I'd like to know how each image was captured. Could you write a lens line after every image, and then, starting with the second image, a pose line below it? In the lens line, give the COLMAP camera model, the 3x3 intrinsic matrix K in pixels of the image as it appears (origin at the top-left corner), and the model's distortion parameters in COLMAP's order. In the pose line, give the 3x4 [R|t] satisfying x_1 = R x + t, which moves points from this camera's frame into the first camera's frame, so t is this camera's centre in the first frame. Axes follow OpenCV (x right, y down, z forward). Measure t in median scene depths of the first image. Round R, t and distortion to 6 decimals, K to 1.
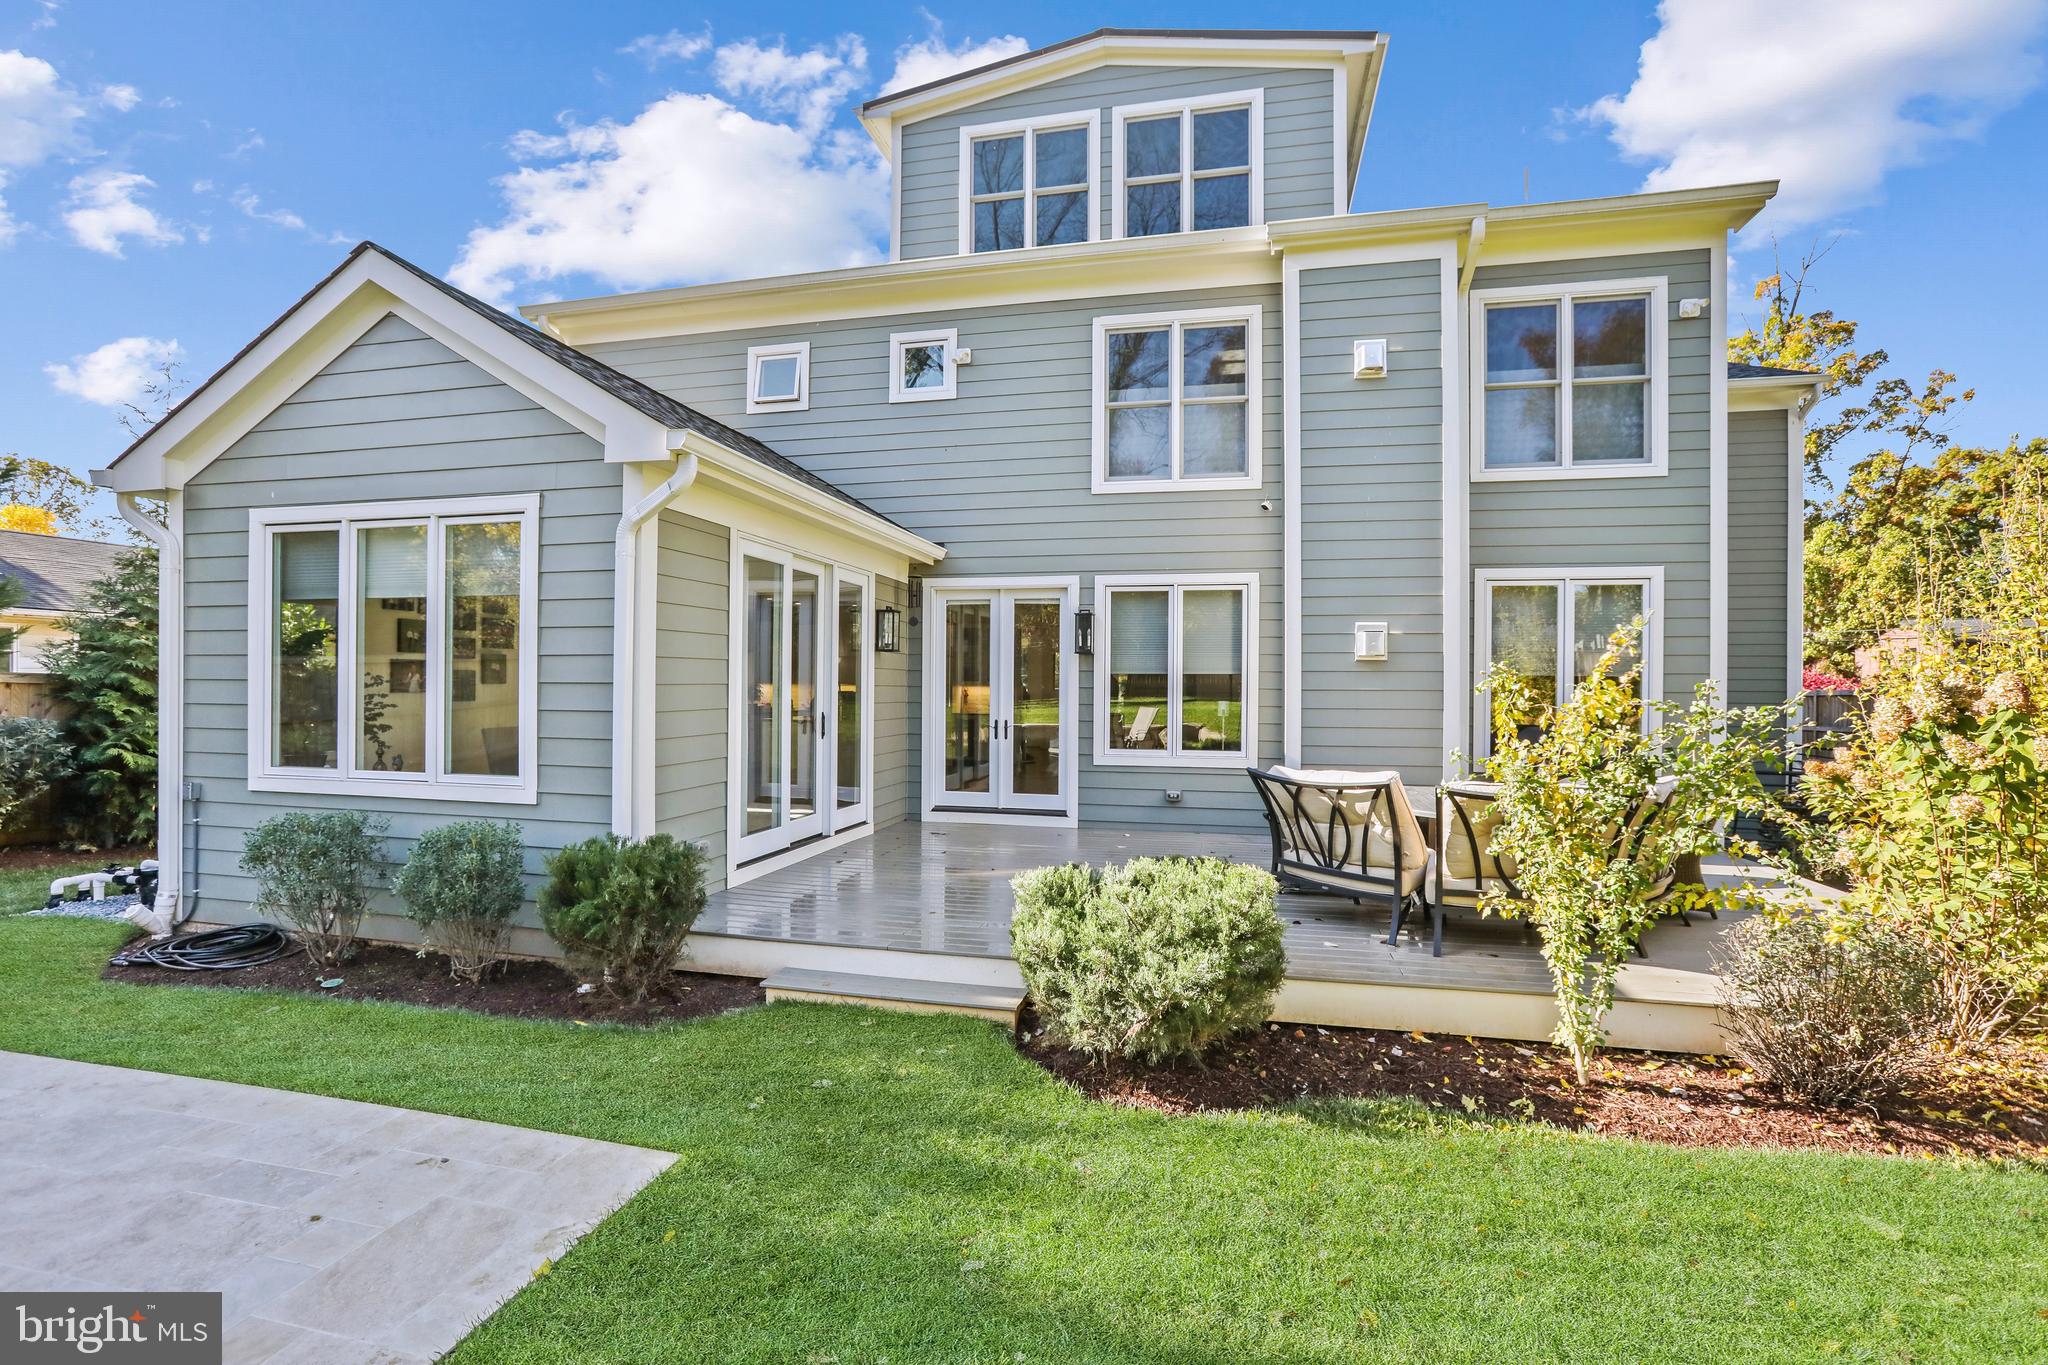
lens RADIAL K [[941.9, 0, 1018.9], [0, 941.9, 684.4], [0, 0, 1]] dist [-0.059751, 0.030410]
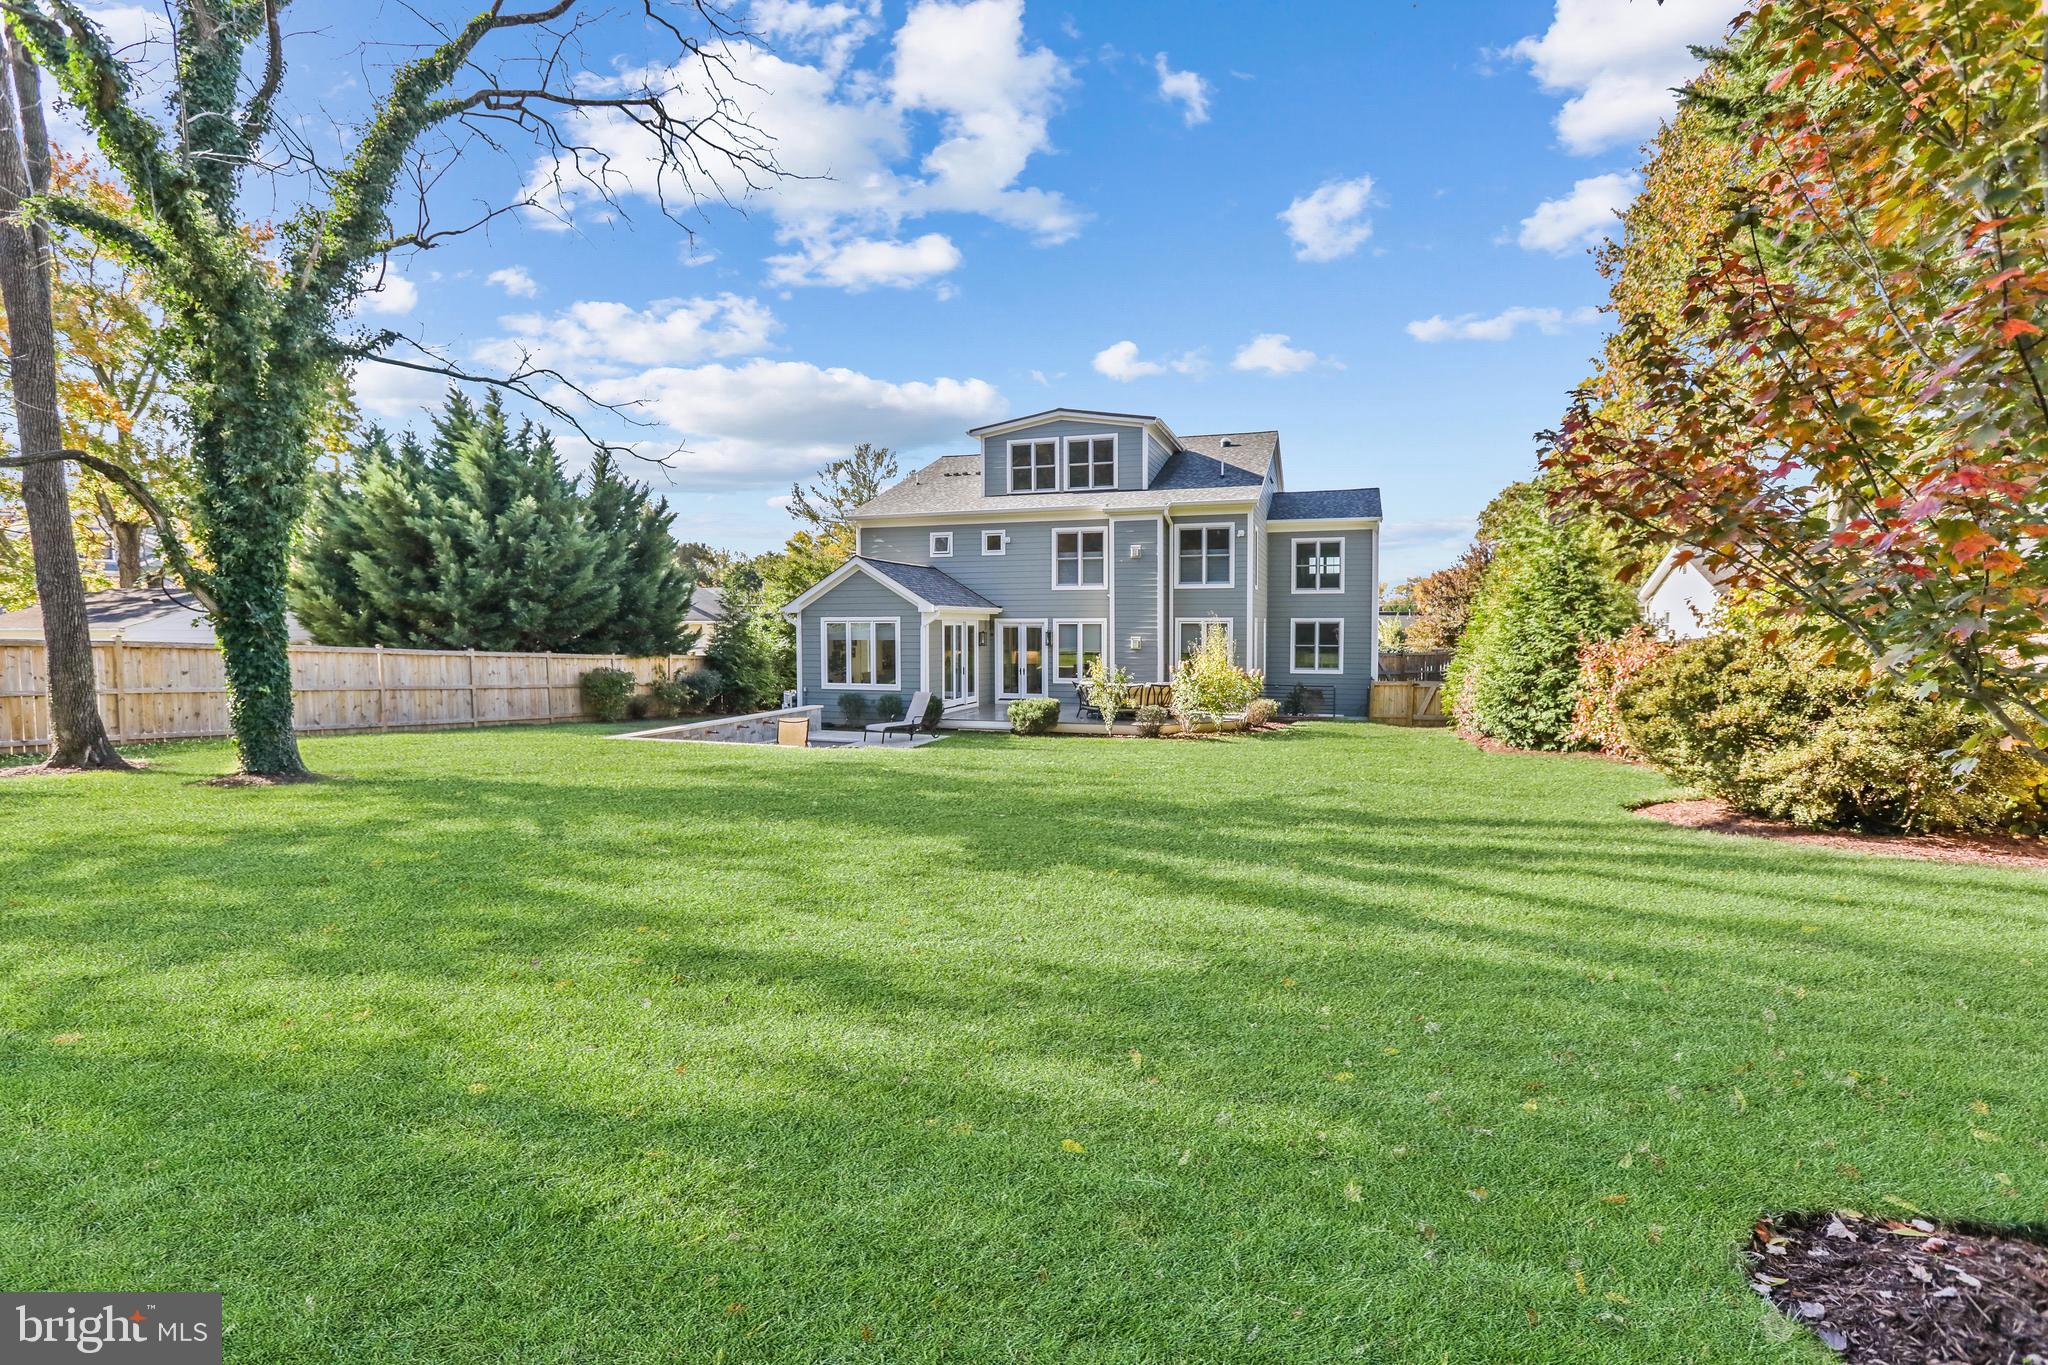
lens RADIAL K [[941.9, 0, 1018.9], [0, 941.9, 684.4], [0, 0, 1]] dist [-0.059751, 0.030410]
pose [[0.999955, -0.005488, 0.007710, -0.007674], [0.003926, 0.981836, 0.189691, -0.068999], [-0.008611, -0.189652, 0.981814, -0.280646]]
